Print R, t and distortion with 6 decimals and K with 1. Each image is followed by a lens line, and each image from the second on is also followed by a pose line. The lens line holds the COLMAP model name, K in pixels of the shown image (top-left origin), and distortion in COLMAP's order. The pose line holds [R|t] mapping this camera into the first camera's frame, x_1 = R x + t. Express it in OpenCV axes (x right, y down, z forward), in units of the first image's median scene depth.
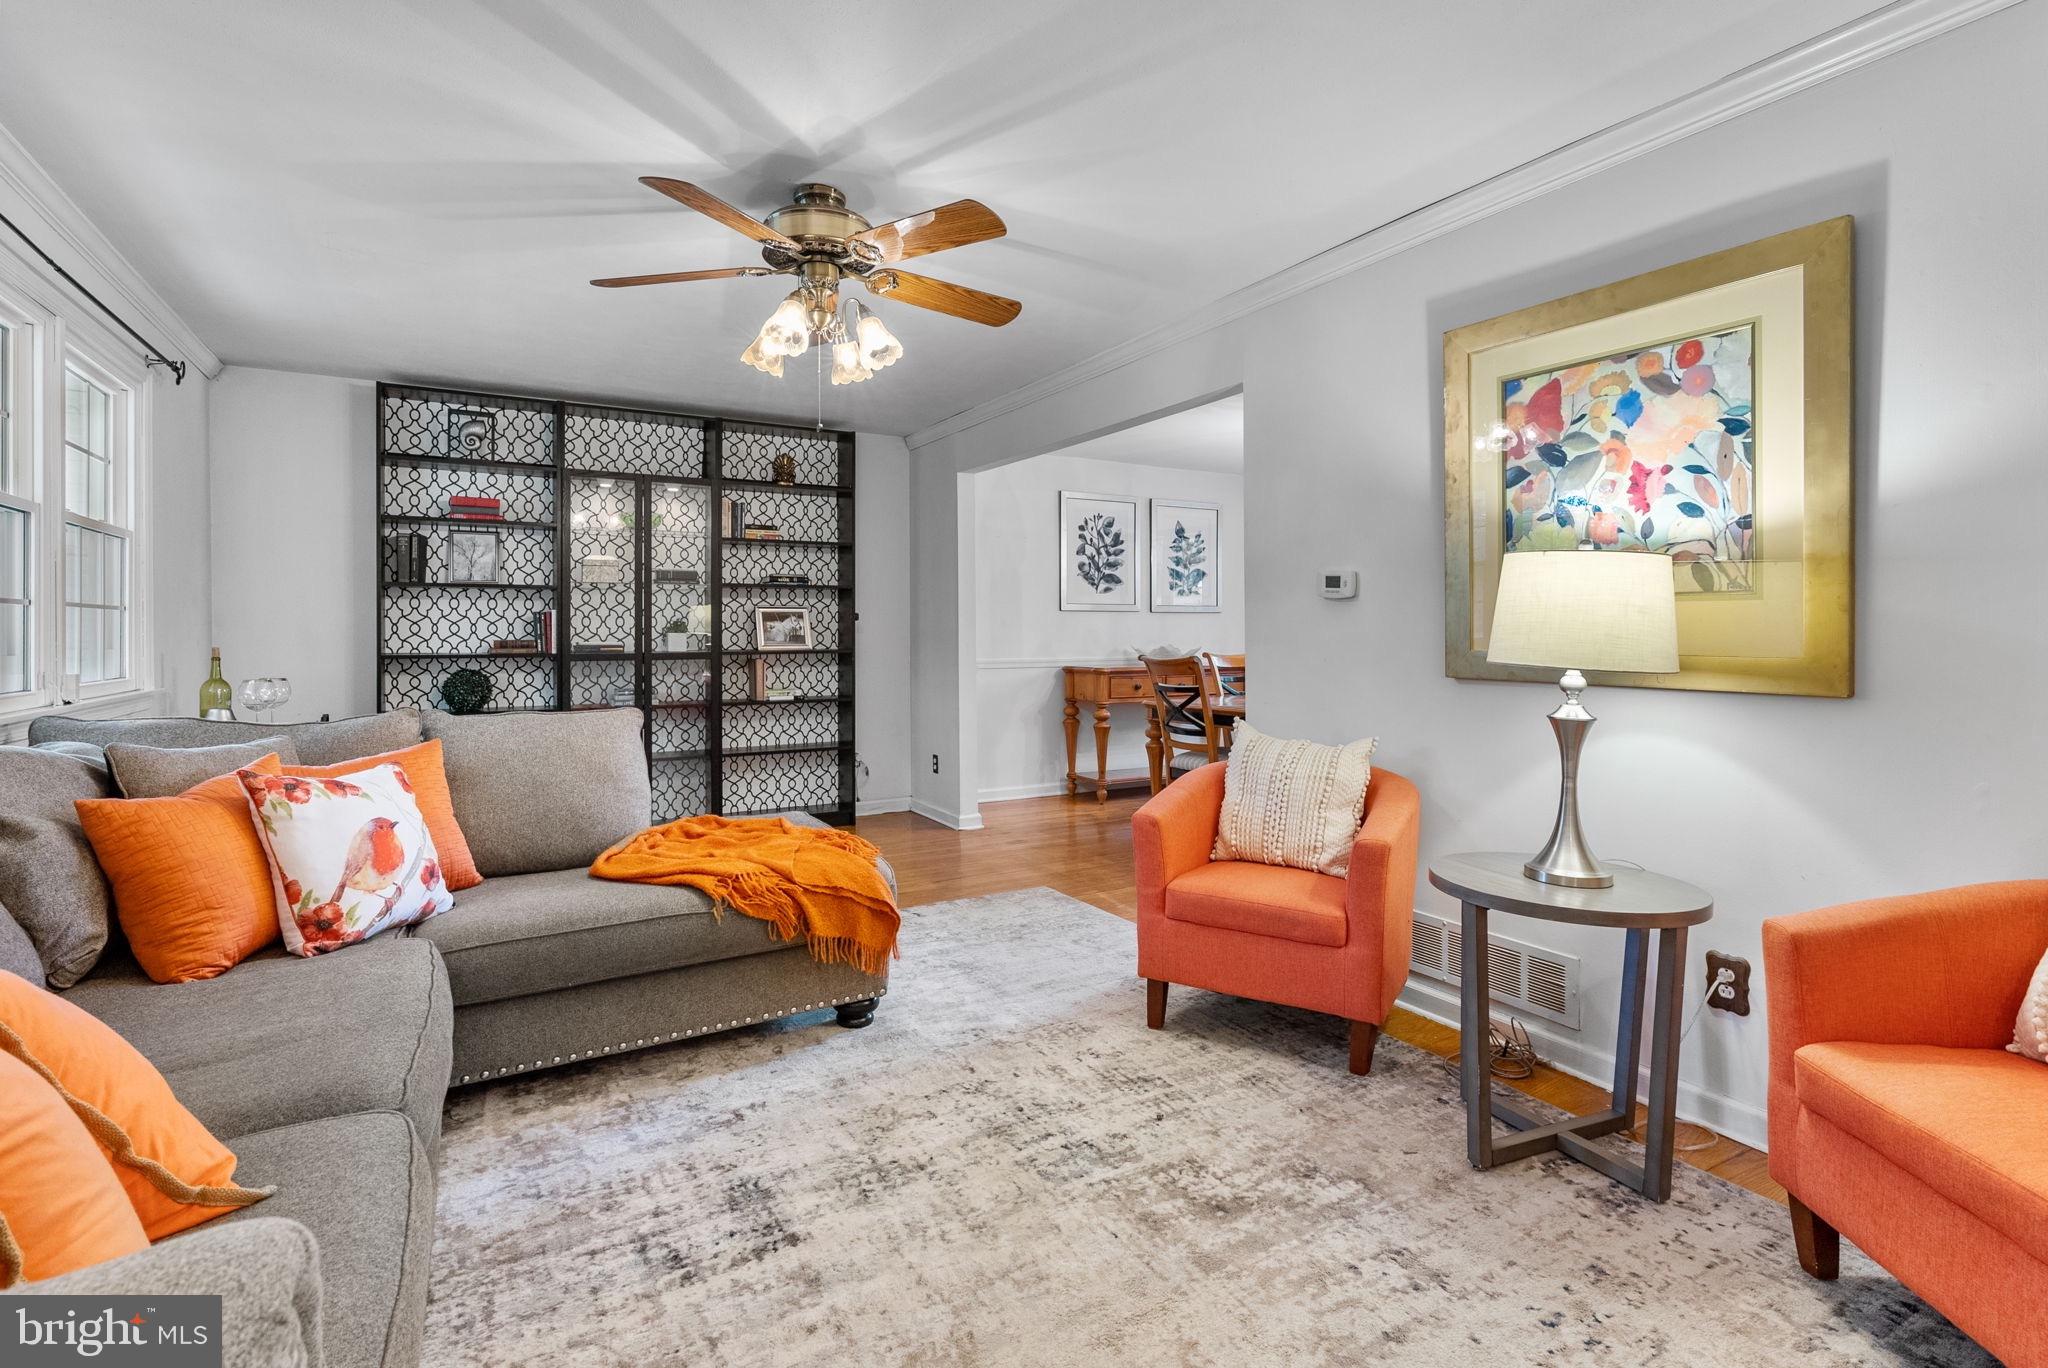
lens RADIAL K [[975.3, 0, 1030.5], [0, 975.3, 635.5], [0, 0, 1]] dist [-0.002791, -0.000242]
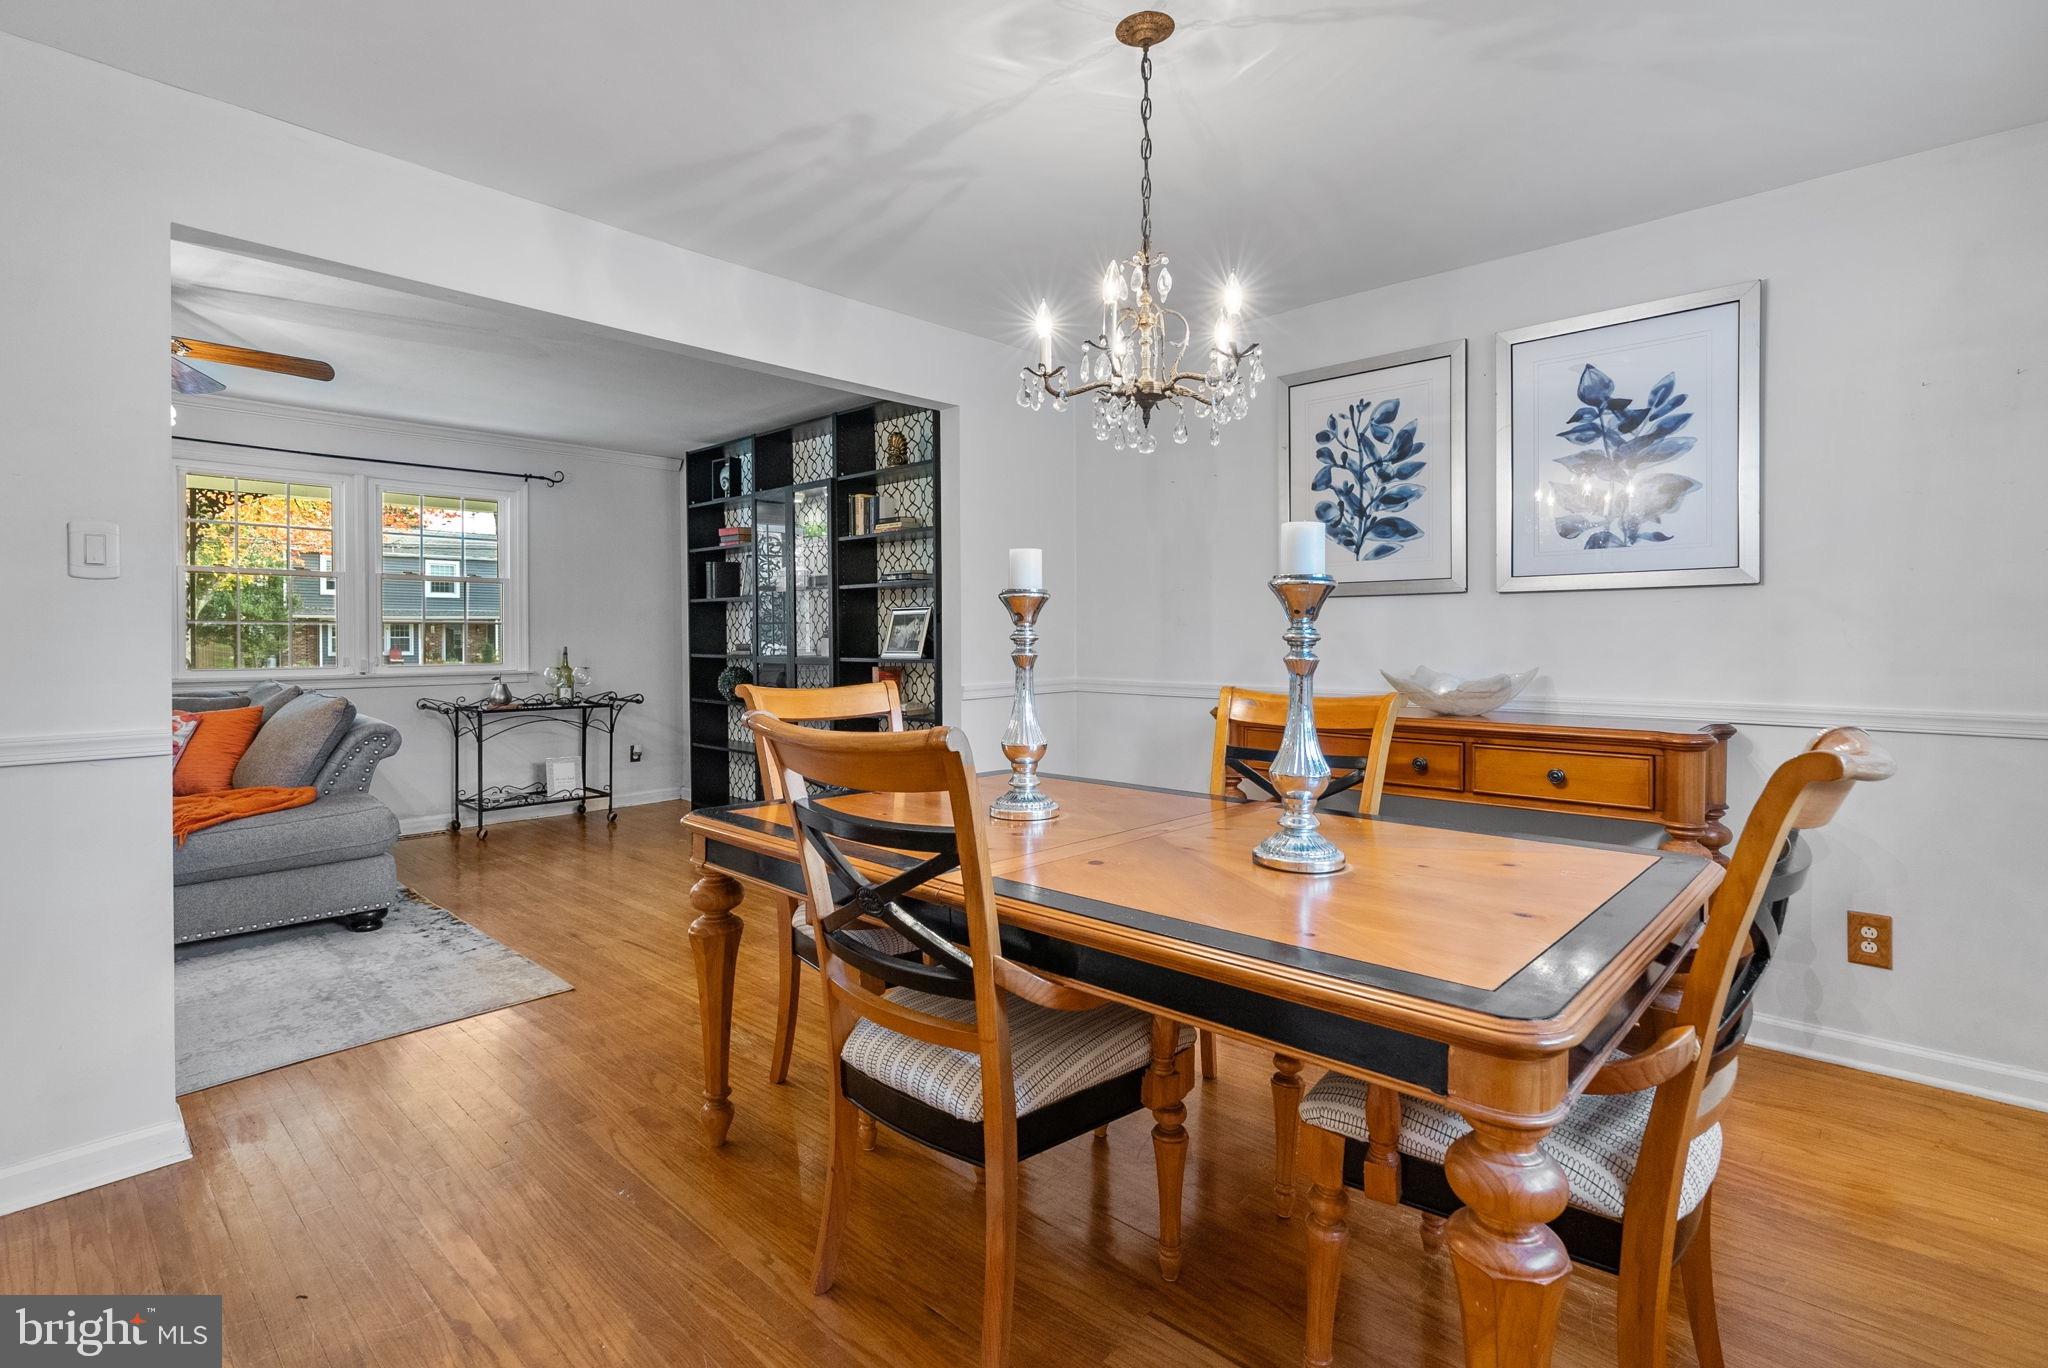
lens RADIAL K [[975.3, 0, 1030.5], [0, 975.3, 635.5], [0, 0, 1]] dist [-0.002791, -0.000242]
pose [[0.288315, -0.001218, -0.957535, 0.498911], [-0.005816, 0.999979, -0.003024, -0.002404], [0.957518, 0.006441, 0.288302, 0.696677]]
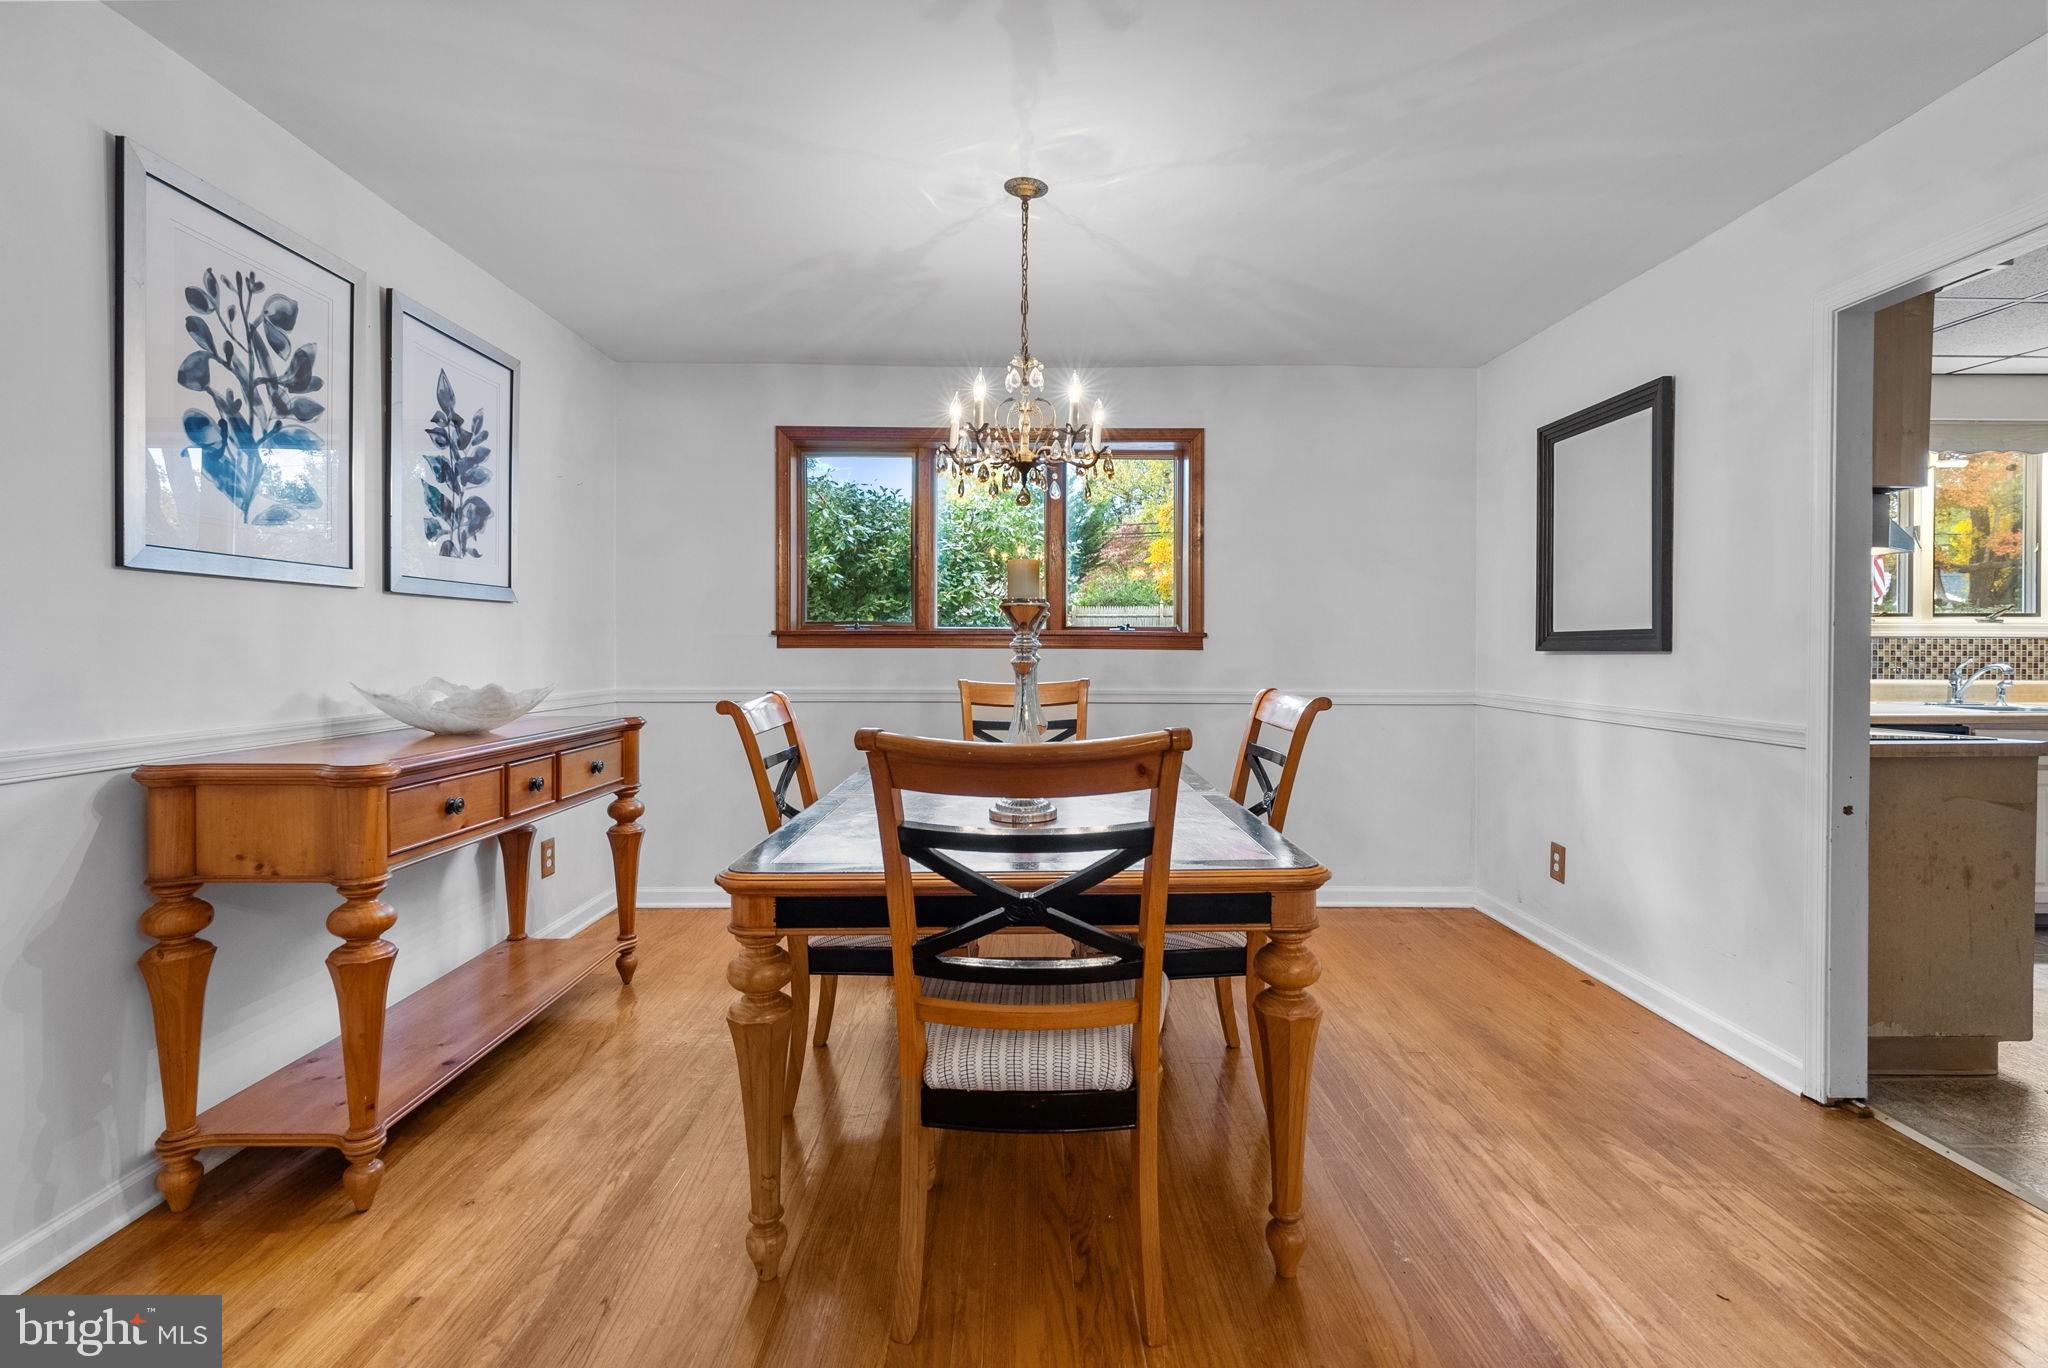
lens RADIAL K [[946.4, 0, 1027.5], [0, 946.4, 654.0], [0, 0, 1]] dist [0.000968, -0.006373]
pose [[0.496419, -0.007370, 0.868052, -0.072618], [0.005005, 0.999972, 0.005628, -0.001110], [-0.868069, 0.001551, 0.496442, 0.628258]]
